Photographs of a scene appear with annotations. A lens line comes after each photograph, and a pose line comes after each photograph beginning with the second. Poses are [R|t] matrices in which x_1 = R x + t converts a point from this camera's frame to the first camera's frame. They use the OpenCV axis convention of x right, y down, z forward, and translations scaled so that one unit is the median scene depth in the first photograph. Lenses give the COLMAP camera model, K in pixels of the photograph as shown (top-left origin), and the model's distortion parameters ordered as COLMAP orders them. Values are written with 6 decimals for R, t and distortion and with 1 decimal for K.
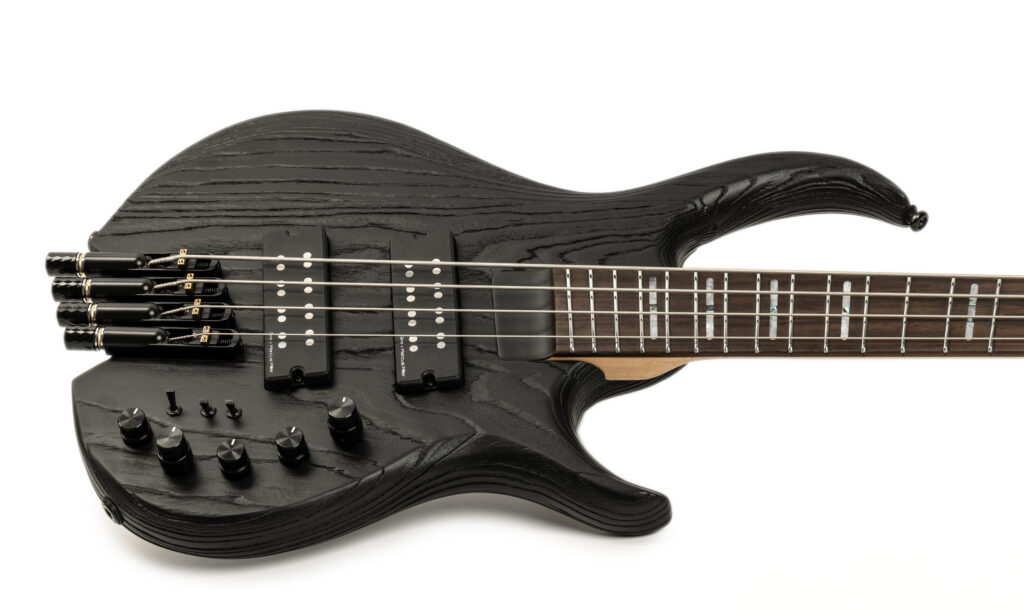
lens RADIAL K [[4135.6, 0, 502.9], [0, 4135.6, 308.3], [0, 0, 1]] dist [0.060960, 0.000000]
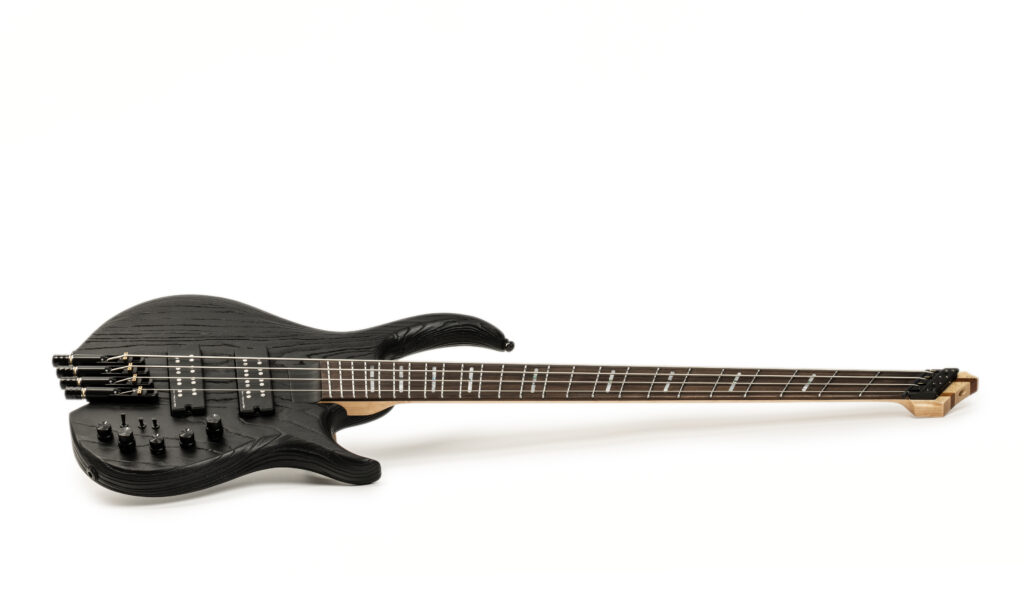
lens RADIAL K [[3909.3, 0, 511.2], [0, 3909.3, 309.4], [0, 0, 1]] dist [0.028532, 0.000000]
pose [[0.996403, 0.019476, 0.082477, -0.050876], [-0.006657, 0.988214, -0.152934, 0.249097], [-0.084483, 0.151835, 0.984789, -0.823008]]
